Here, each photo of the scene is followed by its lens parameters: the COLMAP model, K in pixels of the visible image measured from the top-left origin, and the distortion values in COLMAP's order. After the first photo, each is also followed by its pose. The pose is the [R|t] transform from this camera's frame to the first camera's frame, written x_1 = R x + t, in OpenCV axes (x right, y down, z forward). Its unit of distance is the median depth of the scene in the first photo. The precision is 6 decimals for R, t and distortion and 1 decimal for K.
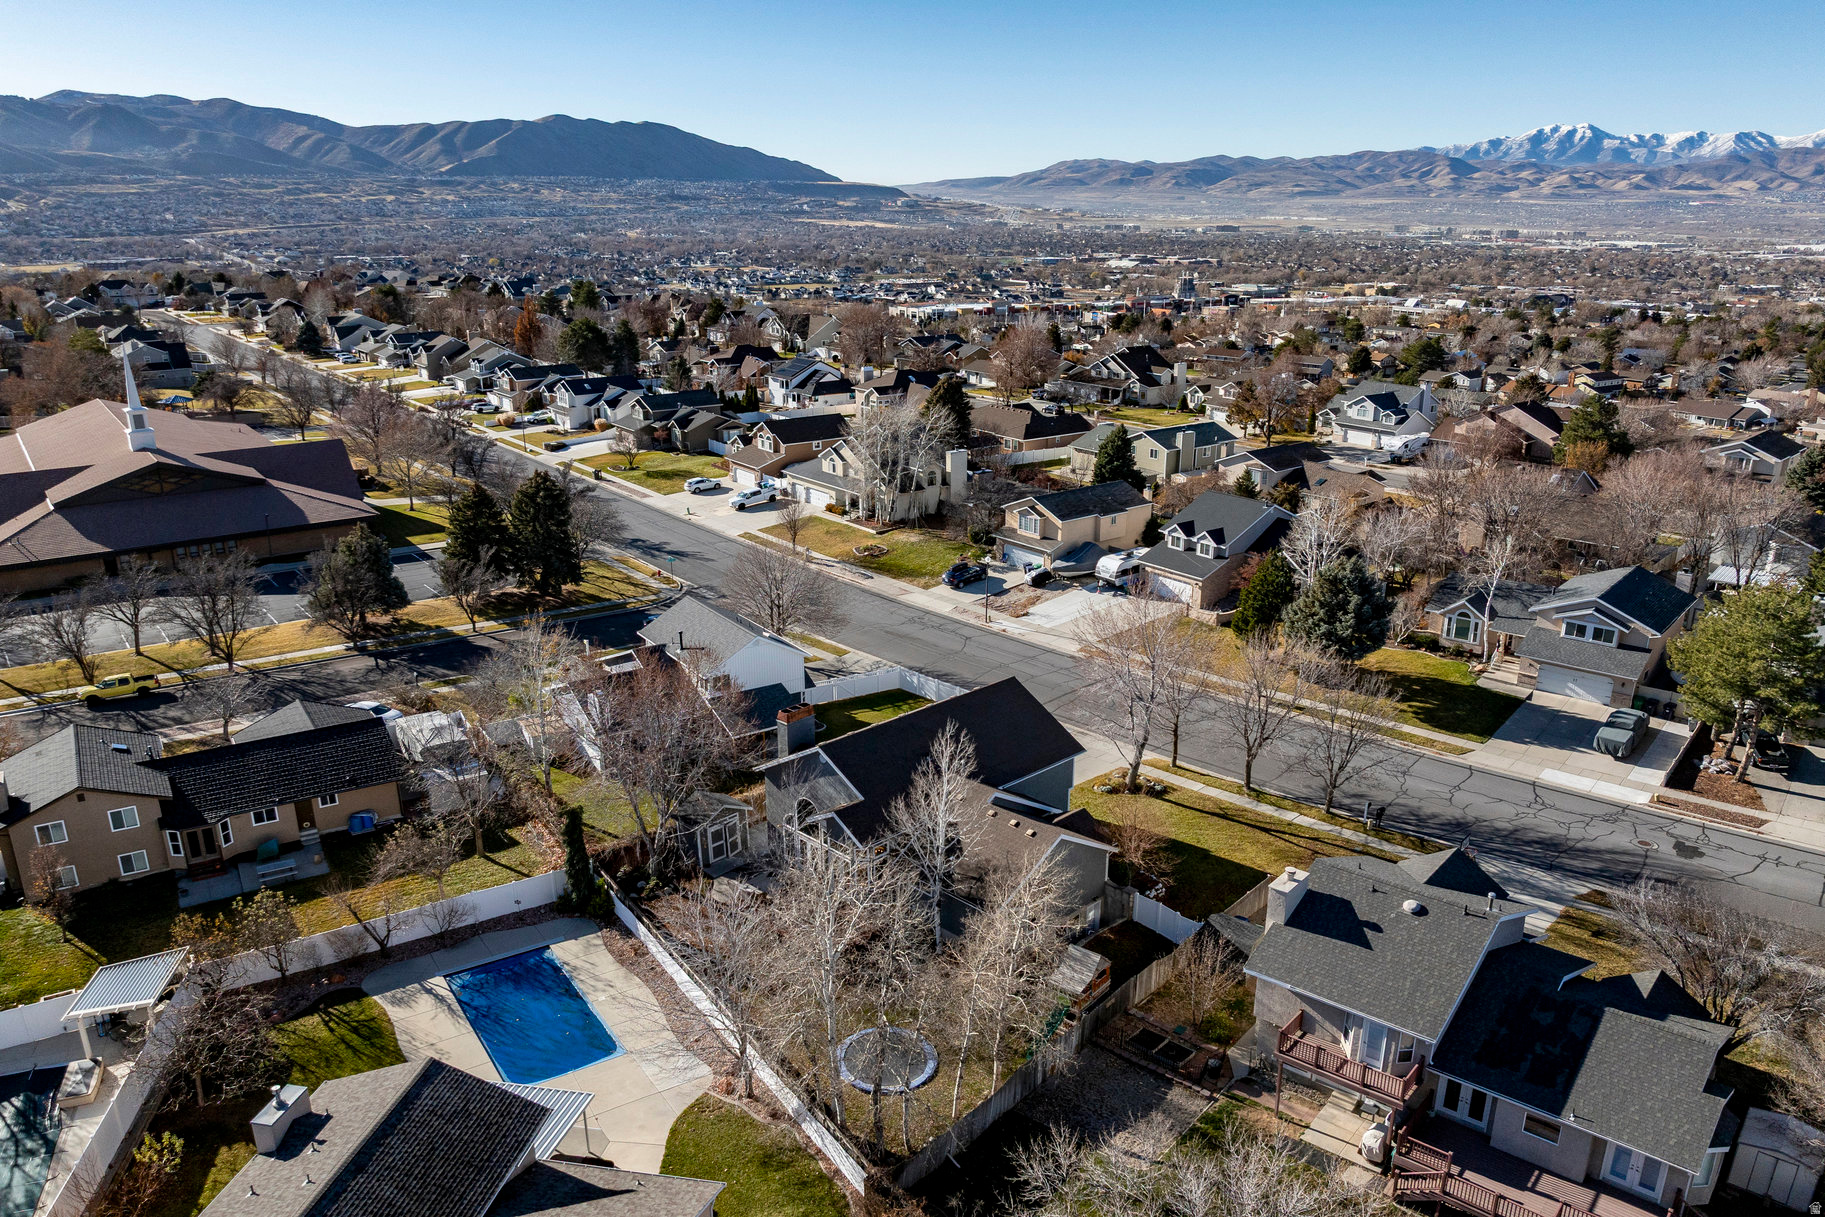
lens RADIAL K [[1342.0, 0, 924.9], [0, 1342.0, 608.1], [0, 0, 1]] dist [-0.042547, 0.006174]
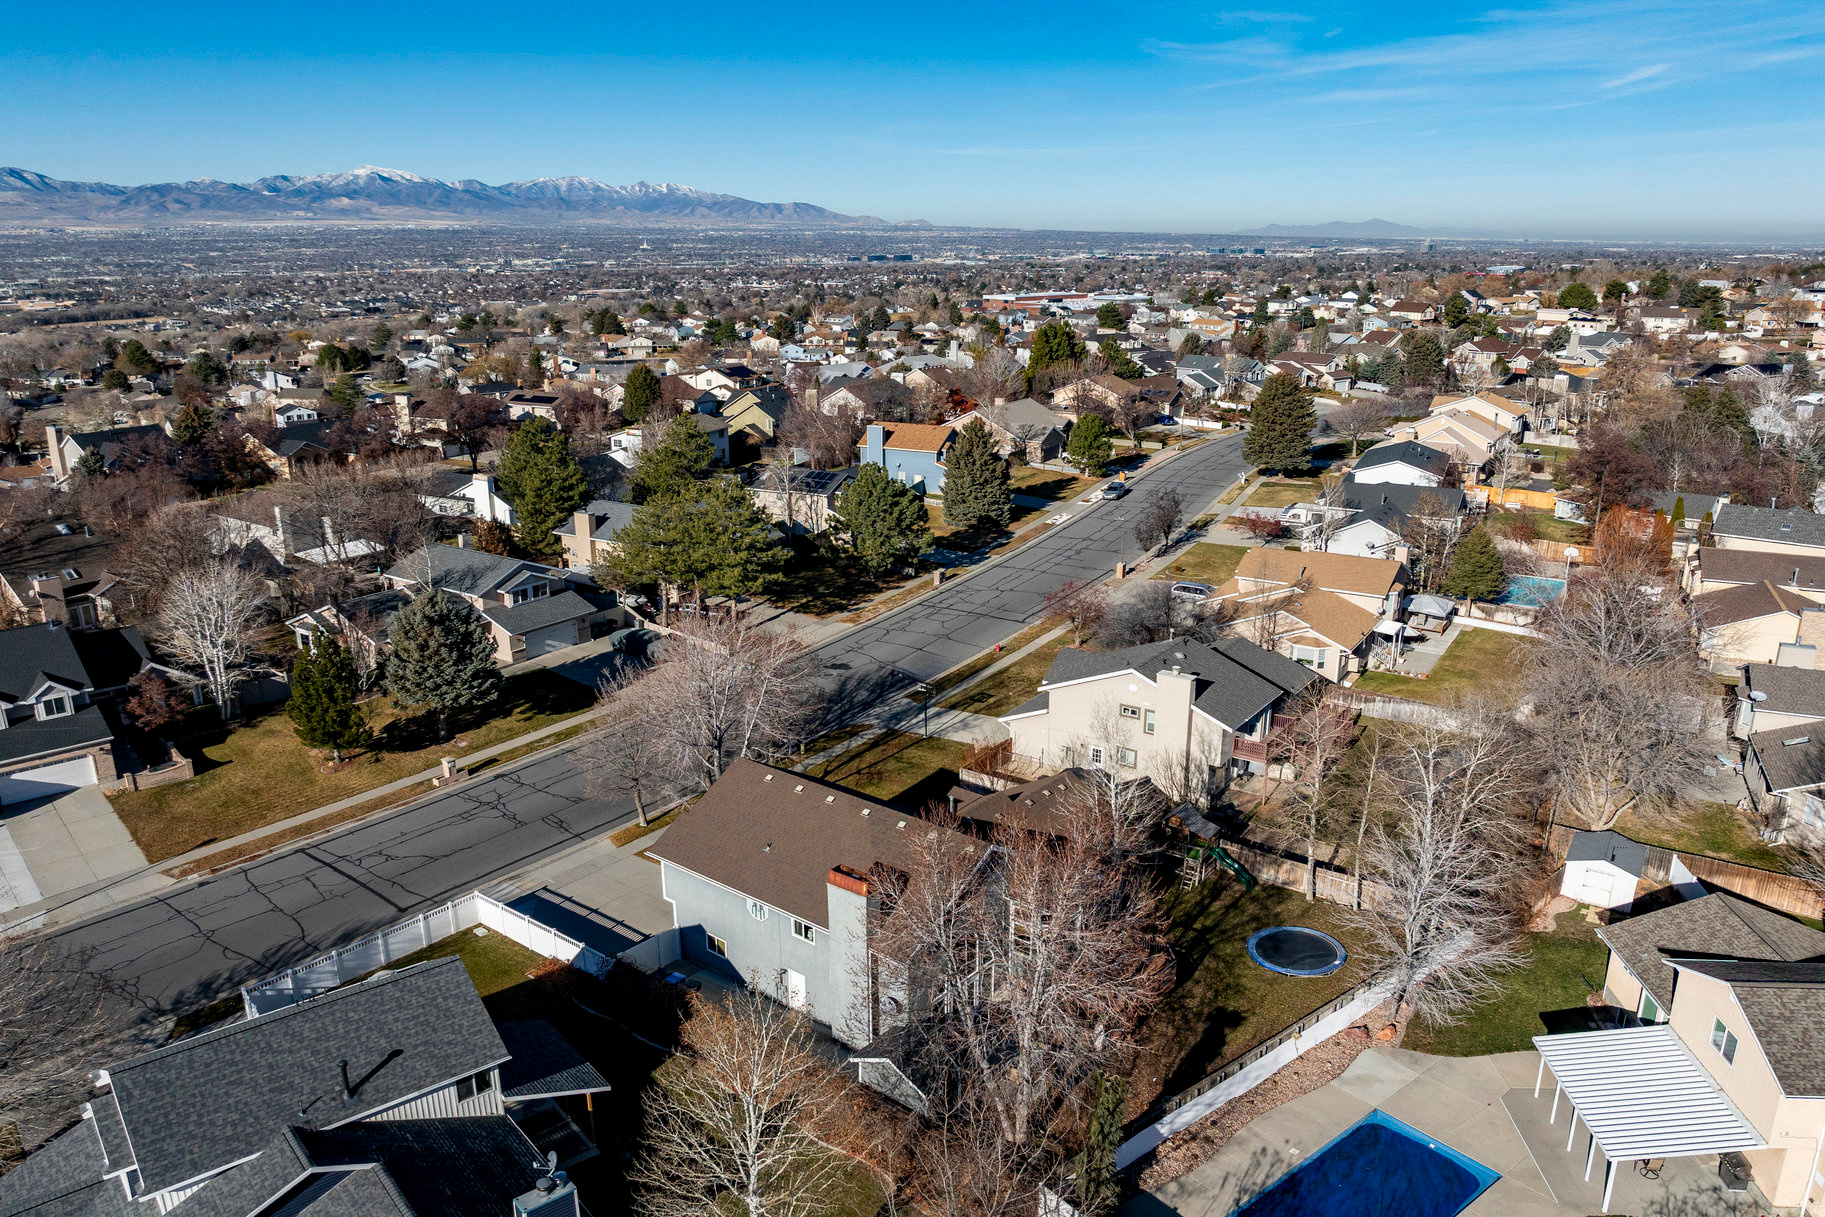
lens RADIAL K [[1342.0, 0, 924.9], [0, 1342.0, 608.1], [0, 0, 1]] dist [-0.042547, 0.006174]
pose [[-0.108354, -0.269999, 0.956744, -0.362874], [0.291833, 0.911368, 0.290245, -0.121320], [-0.950312, 0.310659, -0.019956, 0.459551]]
